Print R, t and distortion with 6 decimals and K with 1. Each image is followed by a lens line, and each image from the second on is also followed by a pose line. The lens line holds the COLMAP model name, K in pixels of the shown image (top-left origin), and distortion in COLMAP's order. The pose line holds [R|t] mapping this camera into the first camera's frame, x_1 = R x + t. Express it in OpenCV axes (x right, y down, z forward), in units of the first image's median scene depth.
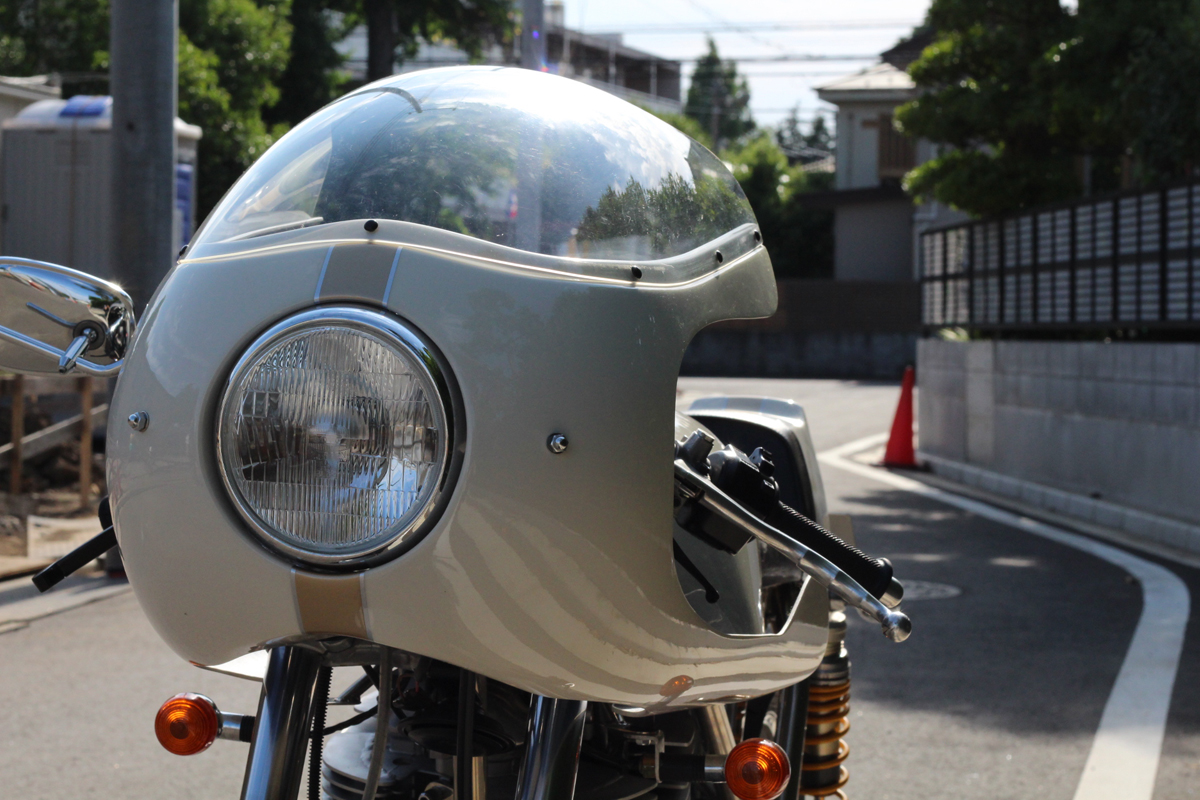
lens RADIAL K [[2861.4, 0, 600.0], [0, 2861.4, 400.0], [0, 0, 1]] dist [-0.285210, -0.356281]
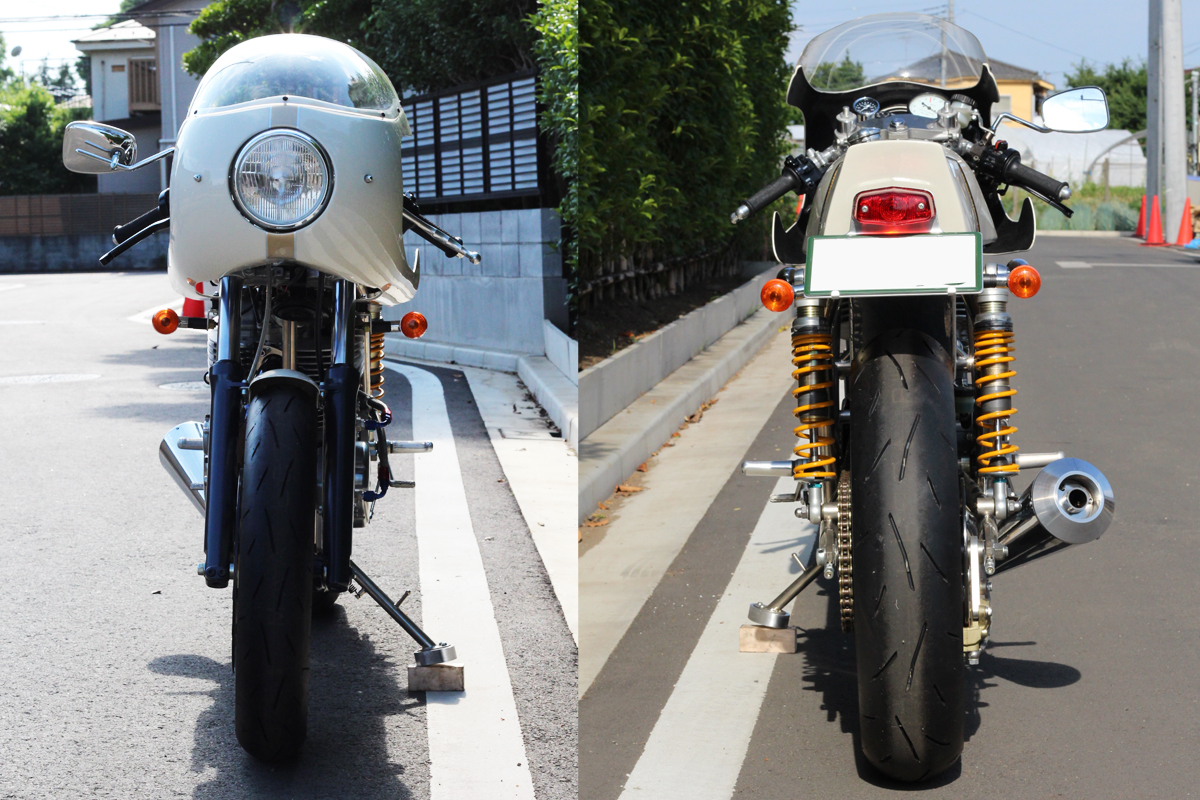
lens RADIAL K [[2861.4, 0, 600.0], [0, 2861.4, 400.0], [0, 0, 1]] dist [-0.285210, -0.356281]
pose [[0.947946, -0.048622, 0.314699, -0.180977], [0.042551, 0.998752, 0.026138, 0.044417], [-0.315577, -0.011386, 0.948832, -0.433395]]
